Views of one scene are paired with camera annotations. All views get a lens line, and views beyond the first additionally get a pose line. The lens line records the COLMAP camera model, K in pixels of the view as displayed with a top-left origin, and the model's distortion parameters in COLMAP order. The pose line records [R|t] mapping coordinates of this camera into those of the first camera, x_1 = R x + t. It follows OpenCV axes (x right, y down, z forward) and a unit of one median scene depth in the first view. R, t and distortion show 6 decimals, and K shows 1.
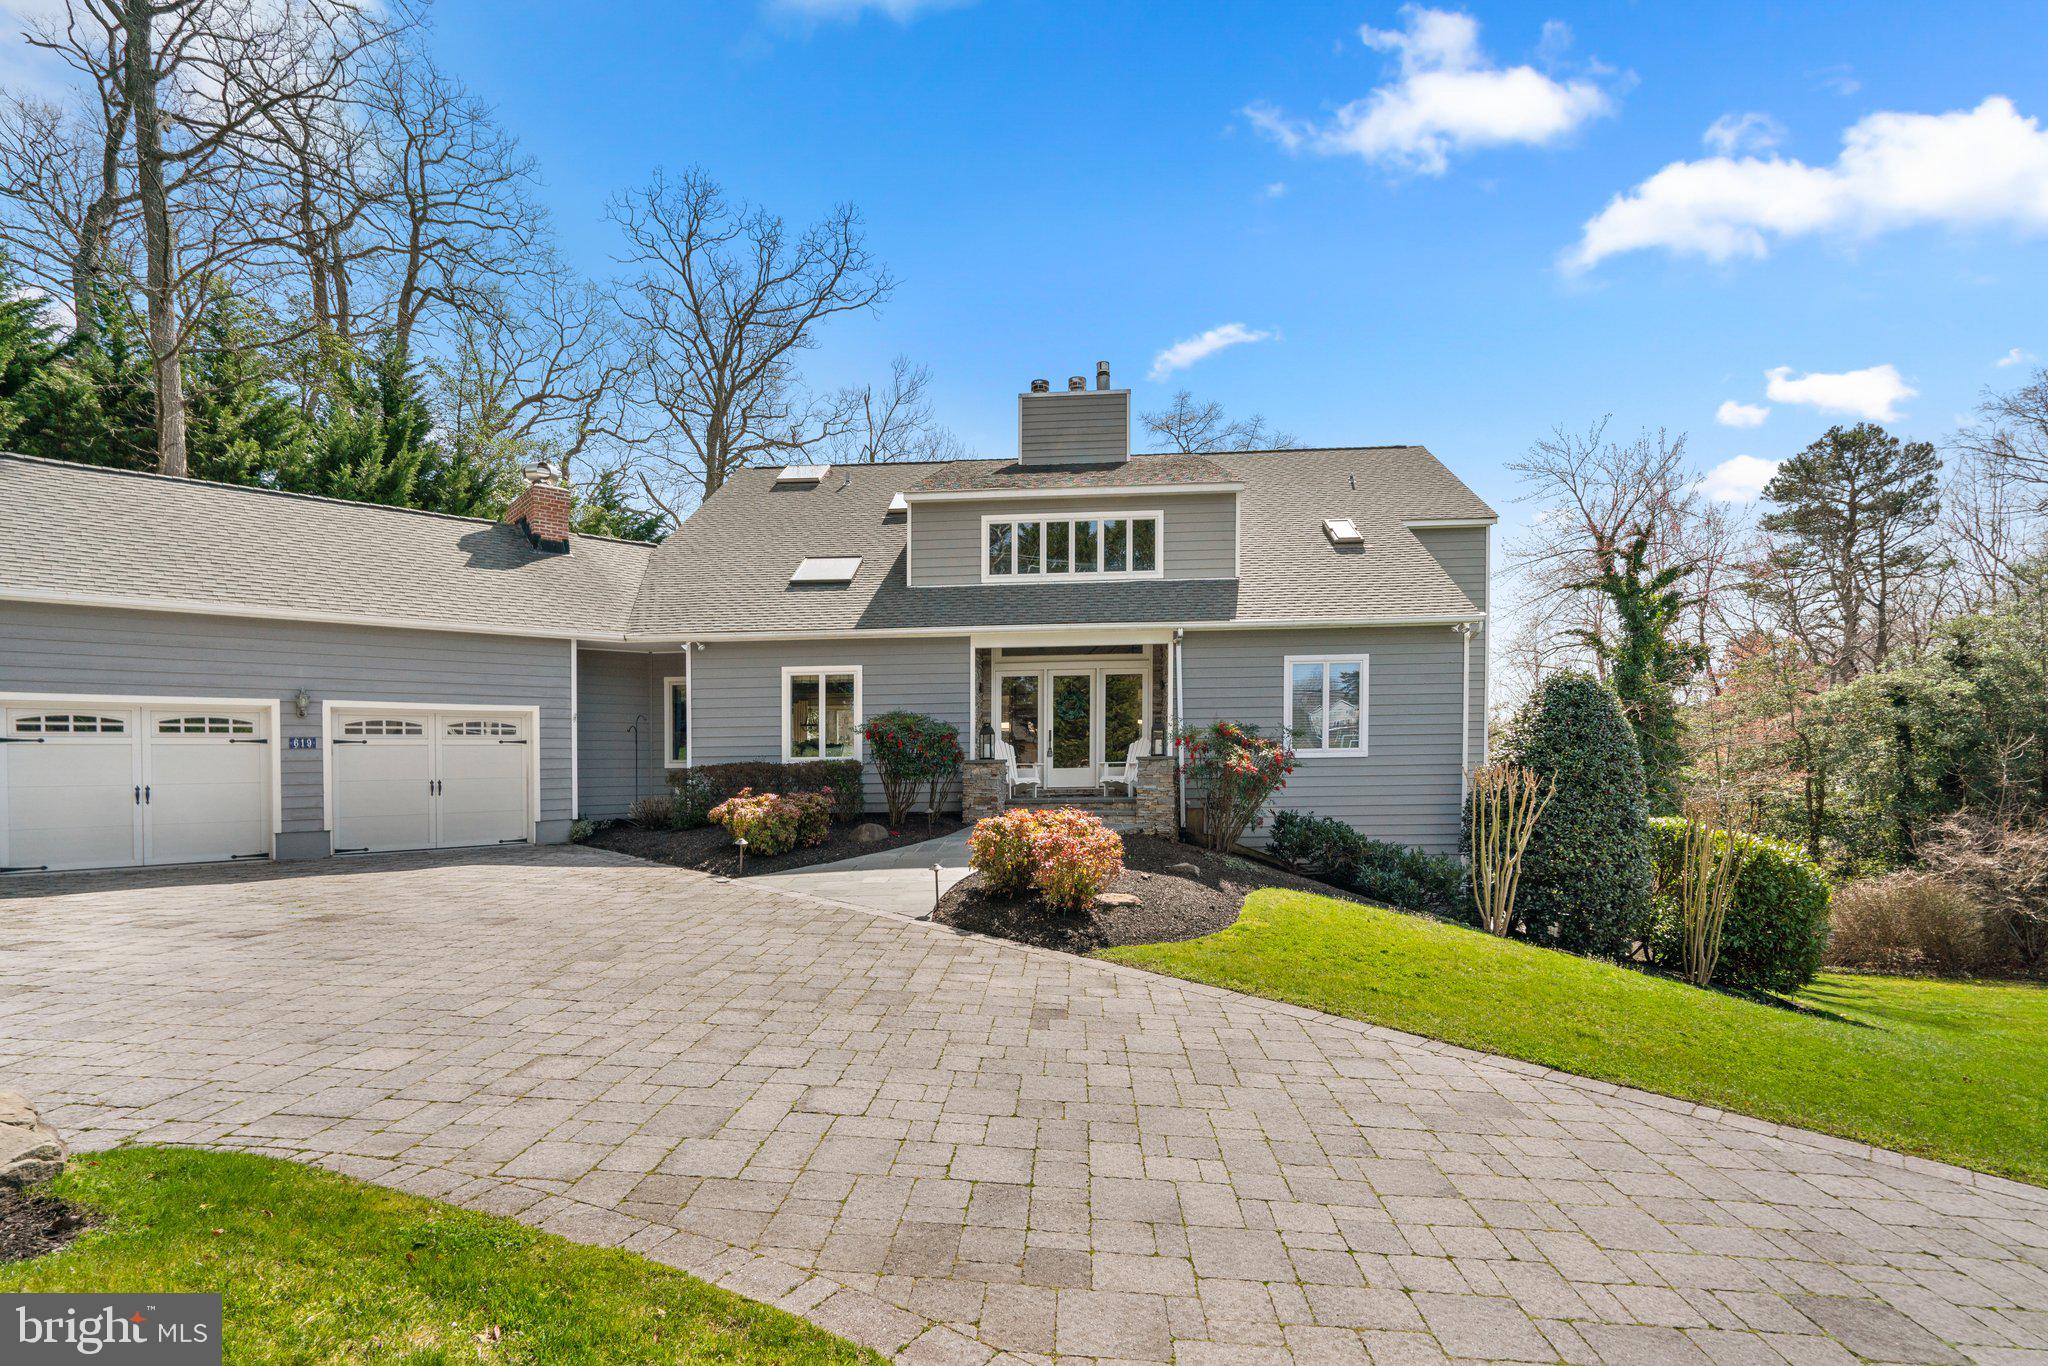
lens RADIAL K [[946.1, 0, 1031.6], [0, 946.1, 805.0], [0, 0, 1]] dist [-0.003015, 0.000181]
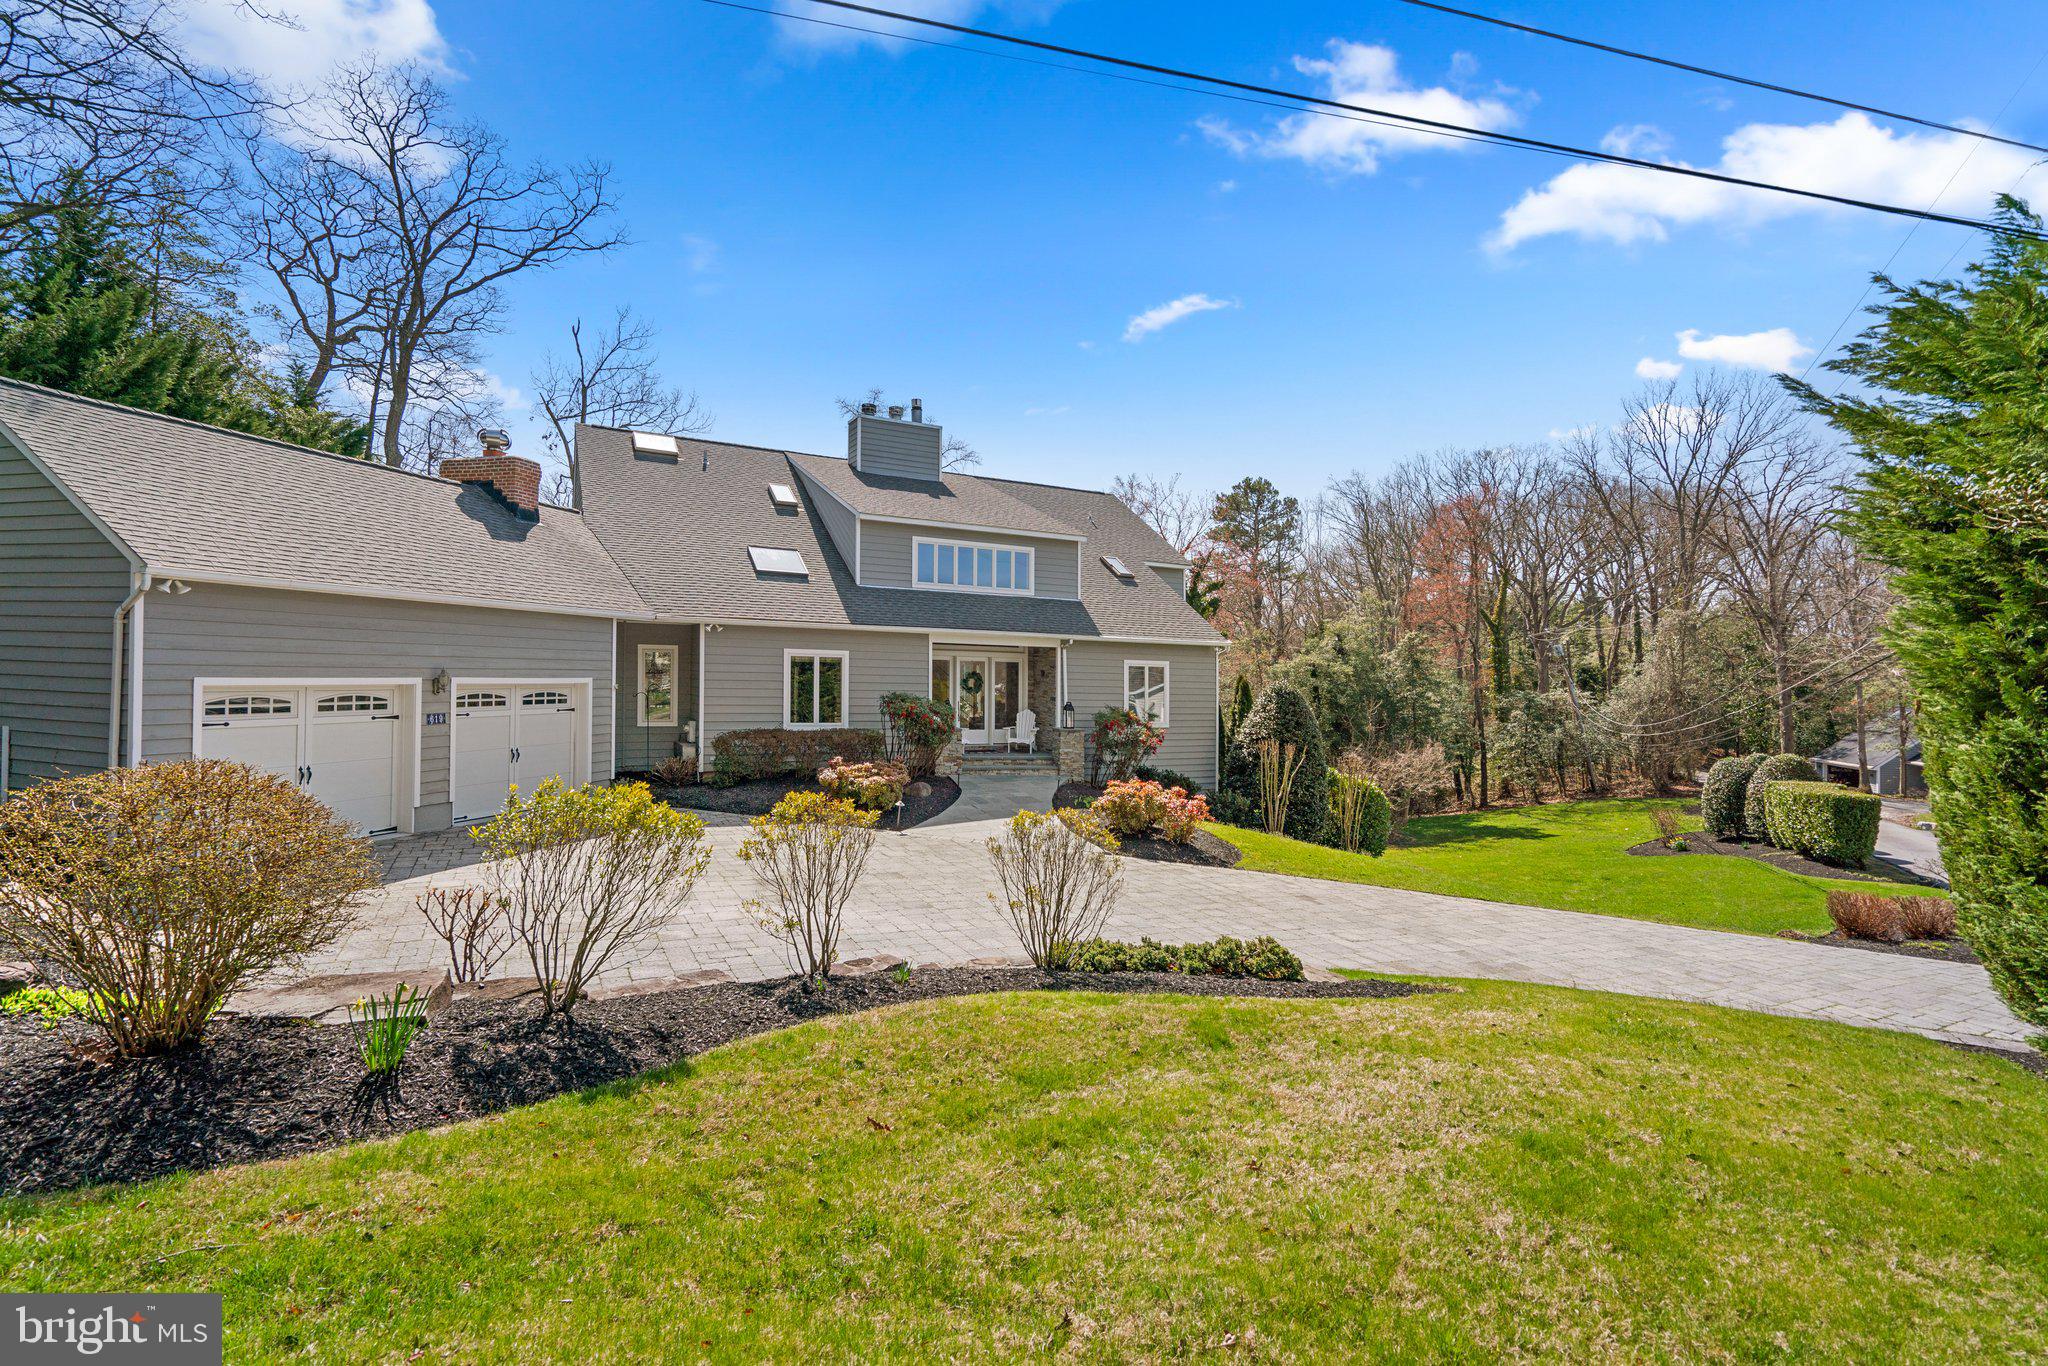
lens RADIAL K [[936.2, 0, 1022.5], [0, 936.2, 675.4], [0, 0, 1]] dist [-0.000234, 0.000533]
pose [[0.851328, 0.029745, 0.523790, -0.641010], [-0.010142, 0.999138, -0.040255, -0.065838], [-0.524536, 0.028958, 0.850896, -0.195310]]
